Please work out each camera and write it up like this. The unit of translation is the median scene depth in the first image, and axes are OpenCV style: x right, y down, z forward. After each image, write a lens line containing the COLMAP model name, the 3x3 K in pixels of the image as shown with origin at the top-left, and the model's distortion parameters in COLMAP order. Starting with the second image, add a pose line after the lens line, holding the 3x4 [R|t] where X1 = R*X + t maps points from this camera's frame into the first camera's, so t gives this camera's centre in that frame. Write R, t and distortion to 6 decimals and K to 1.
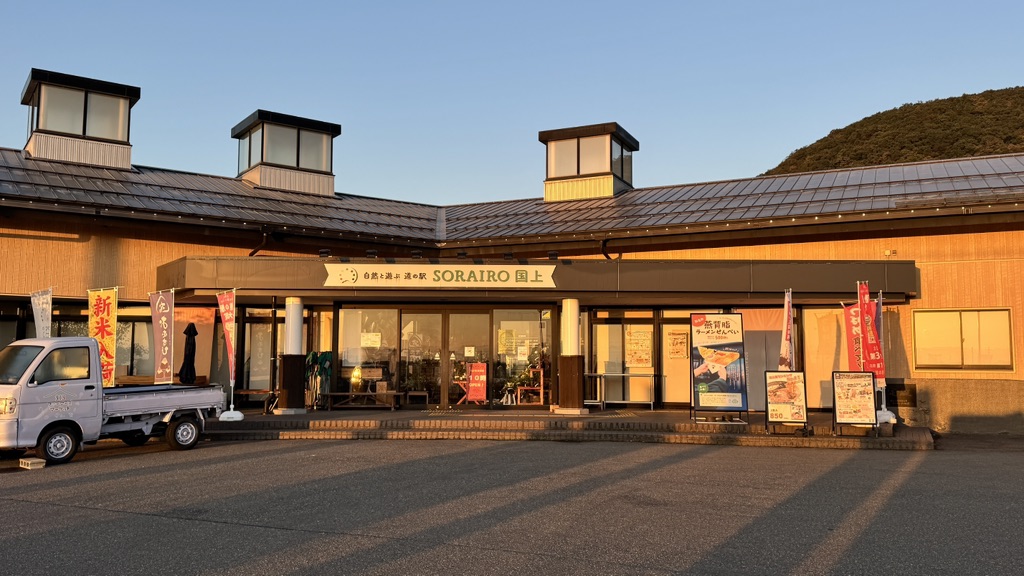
lens RADIAL K [[857.7, 0, 512.0], [0, 857.7, 288.0], [0, 0, 1]] dist [0.166665, -0.306053]
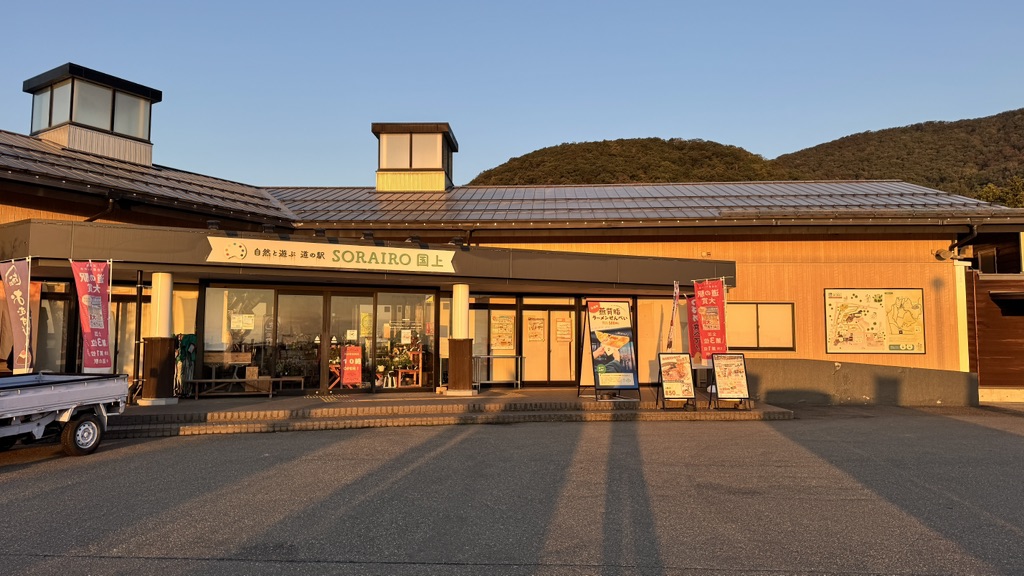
lens RADIAL K [[730.3, 0, 512.1], [0, 730.3, 282.5], [0, 0, 1]] dist [0.117261, -0.157655]
pose [[0.926579, 0.031528, 0.374775, -0.207873], [-0.033351, 0.999442, -0.001624, 0.010006], [-0.374617, -0.010995, 0.927114, 0.161949]]
